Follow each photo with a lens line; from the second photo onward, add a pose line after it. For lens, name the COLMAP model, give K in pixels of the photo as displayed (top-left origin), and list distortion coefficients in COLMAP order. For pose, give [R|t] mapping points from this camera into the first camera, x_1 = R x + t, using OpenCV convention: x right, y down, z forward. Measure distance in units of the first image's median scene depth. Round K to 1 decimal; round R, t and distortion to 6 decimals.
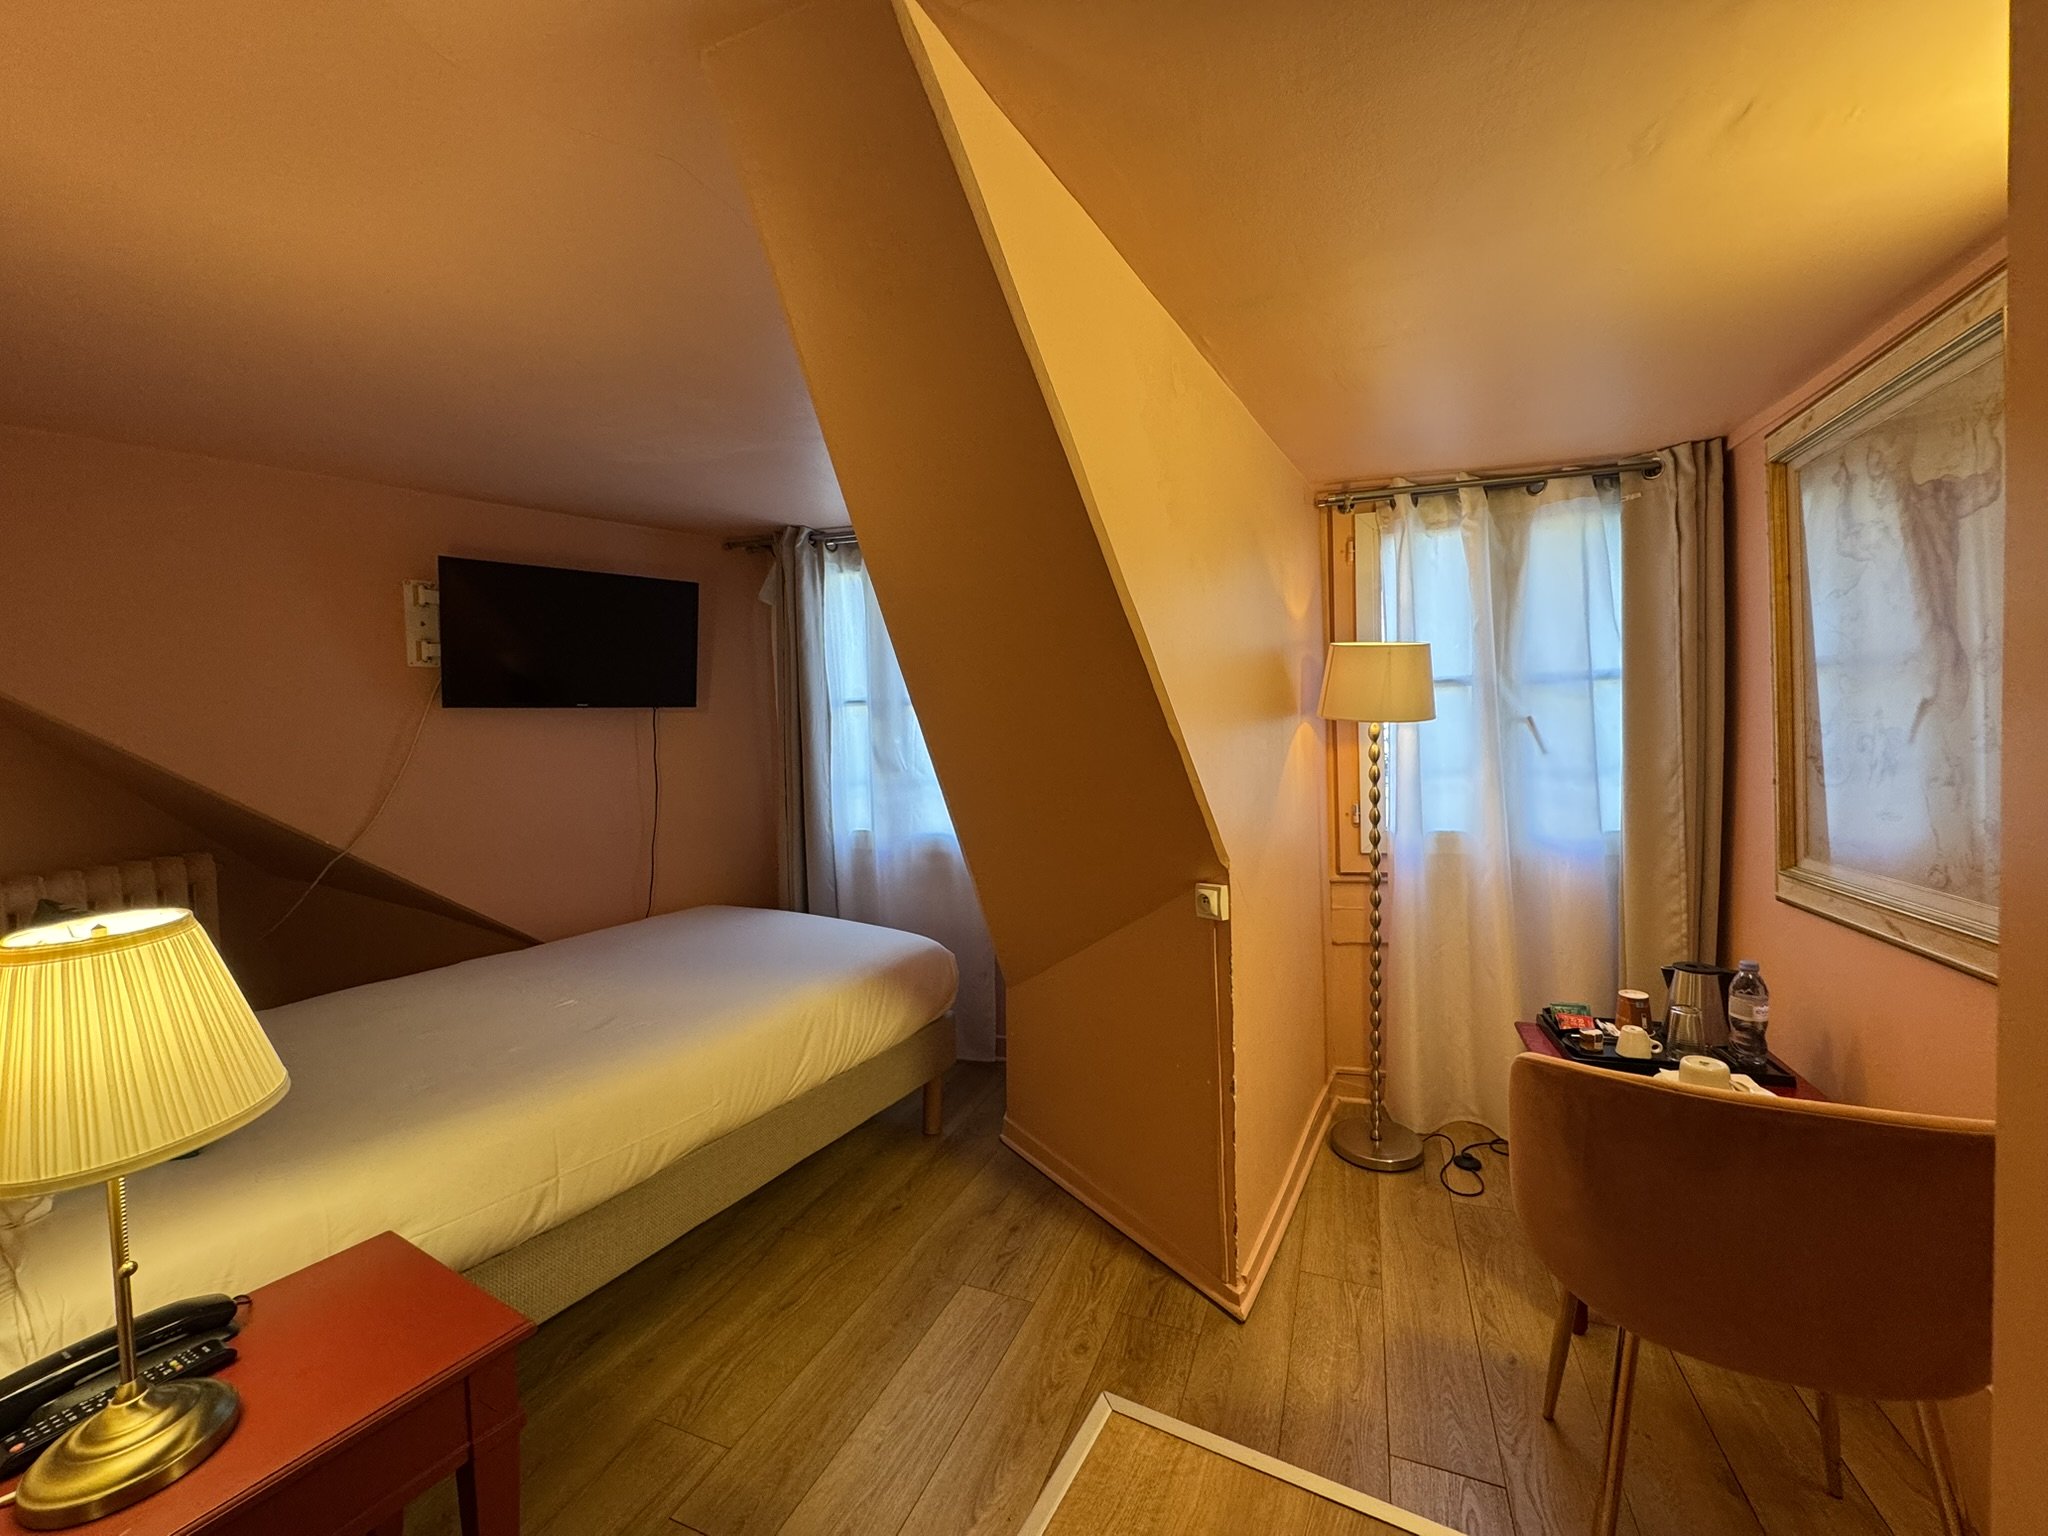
lens RADIAL K [[819.3, 0, 1028.6], [0, 819.3, 754.9], [0, 0, 1]] dist [0.000324, 0.000316]
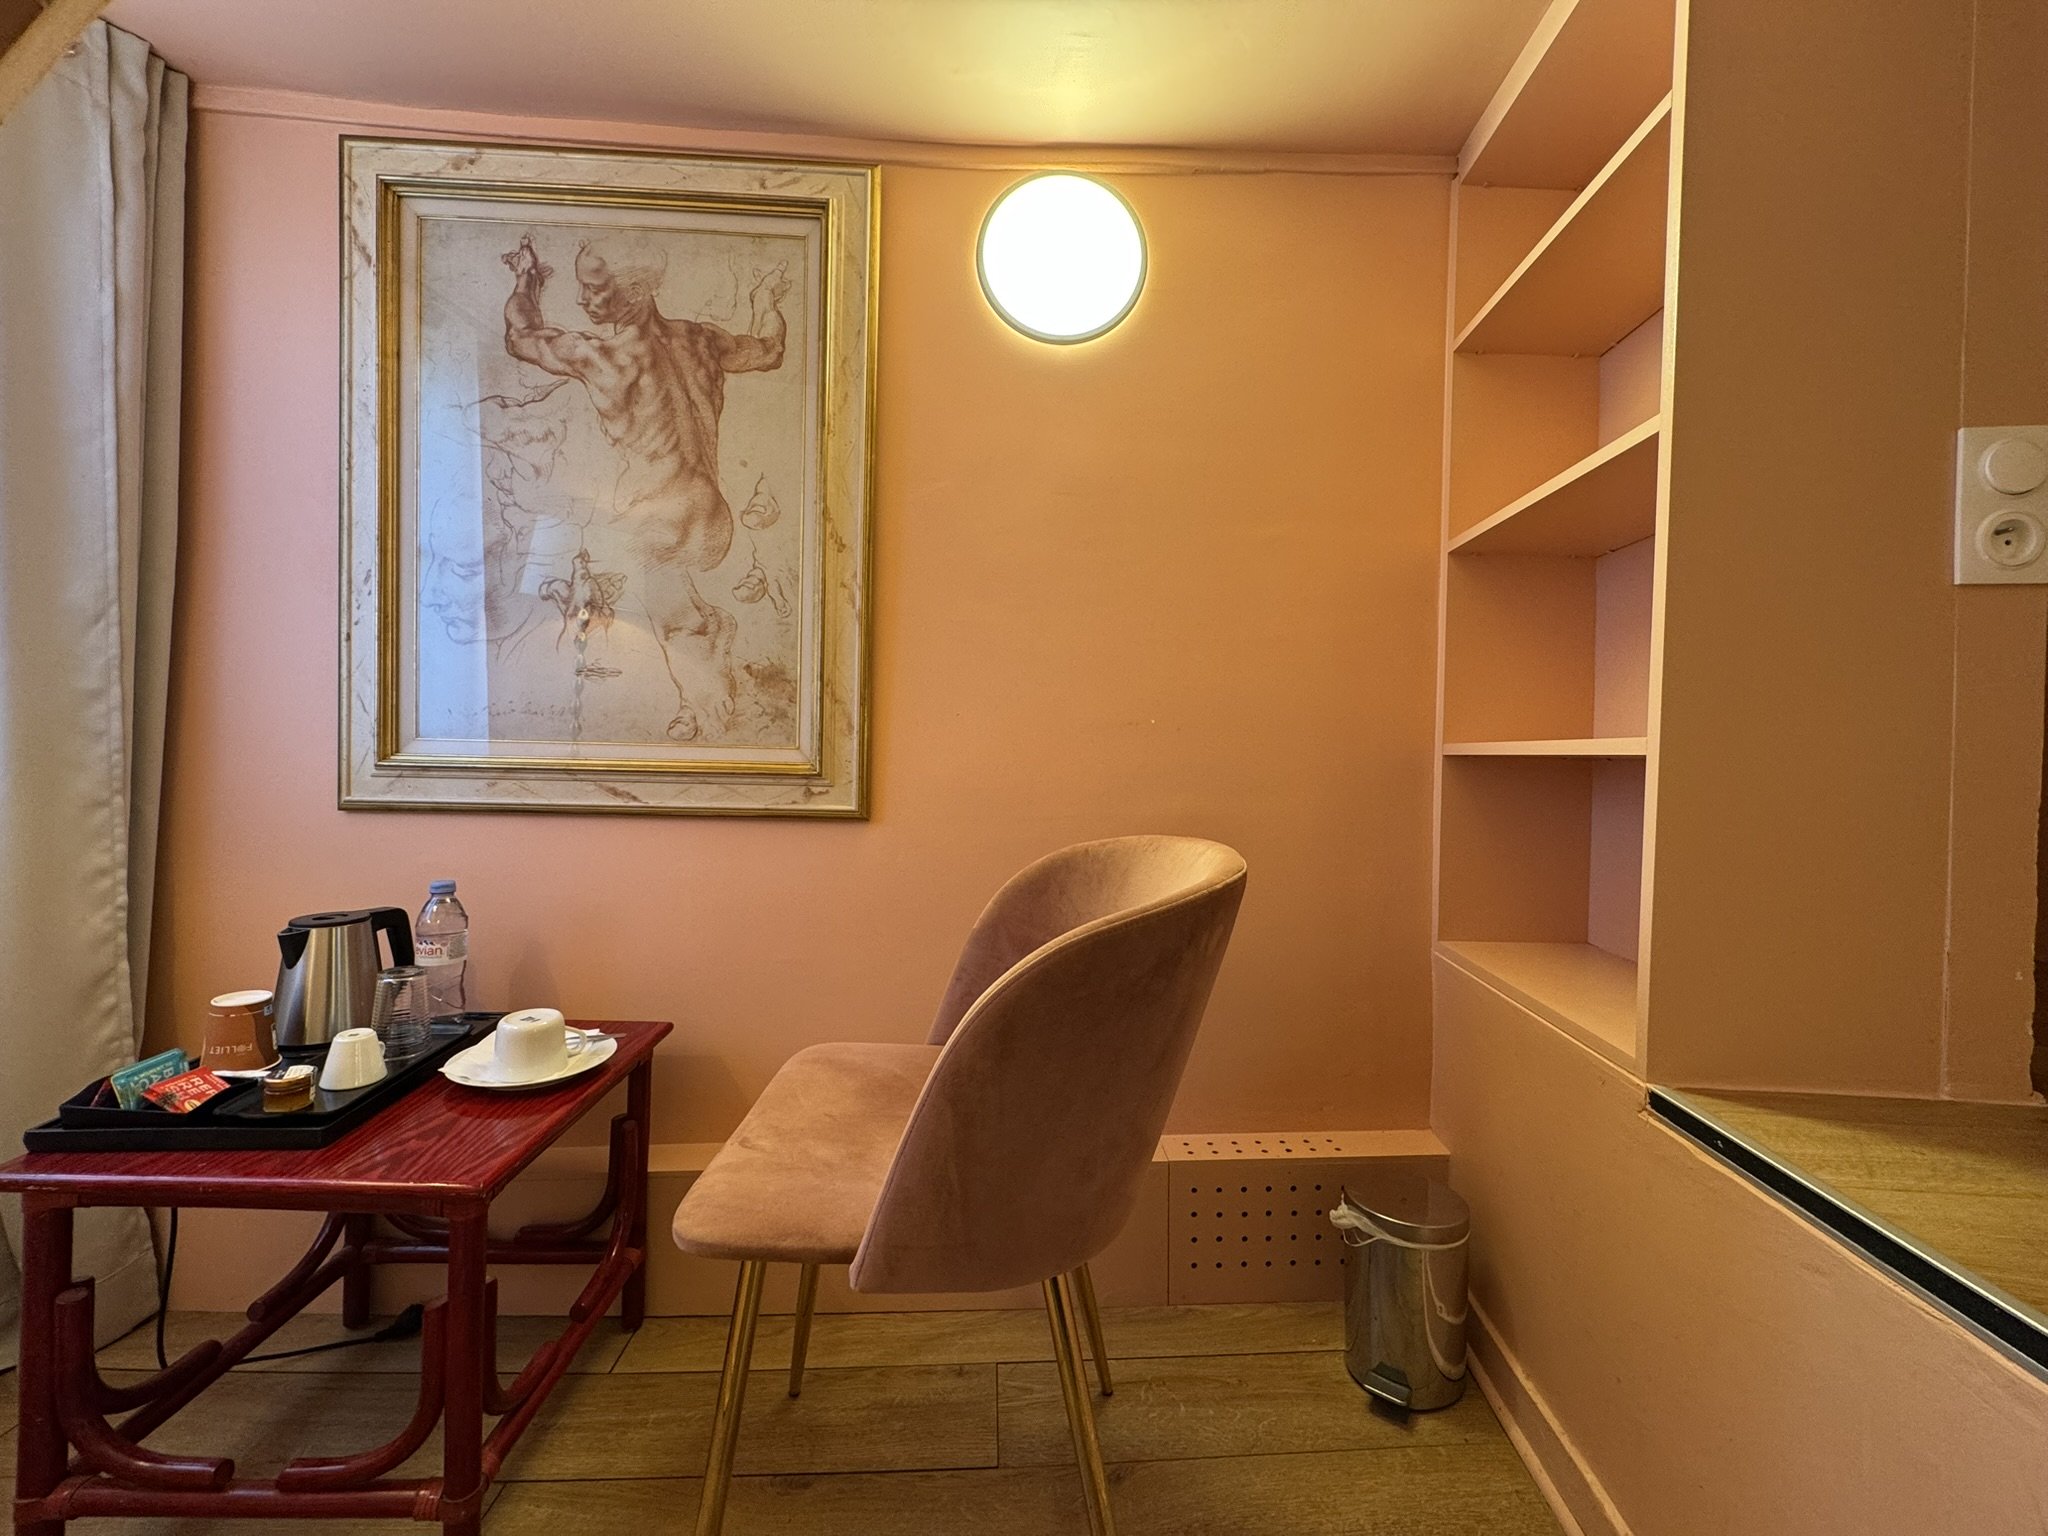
lens RADIAL K [[819.3, 0, 1028.6], [0, 819.3, 754.9], [0, 0, 1]] dist [0.000324, 0.000316]
pose [[-0.408601, 0.007808, 0.912680, 0.030434], [0.003648, 0.999969, -0.006922, 0.113309], [-0.912706, 0.000501, -0.408617, 0.615031]]
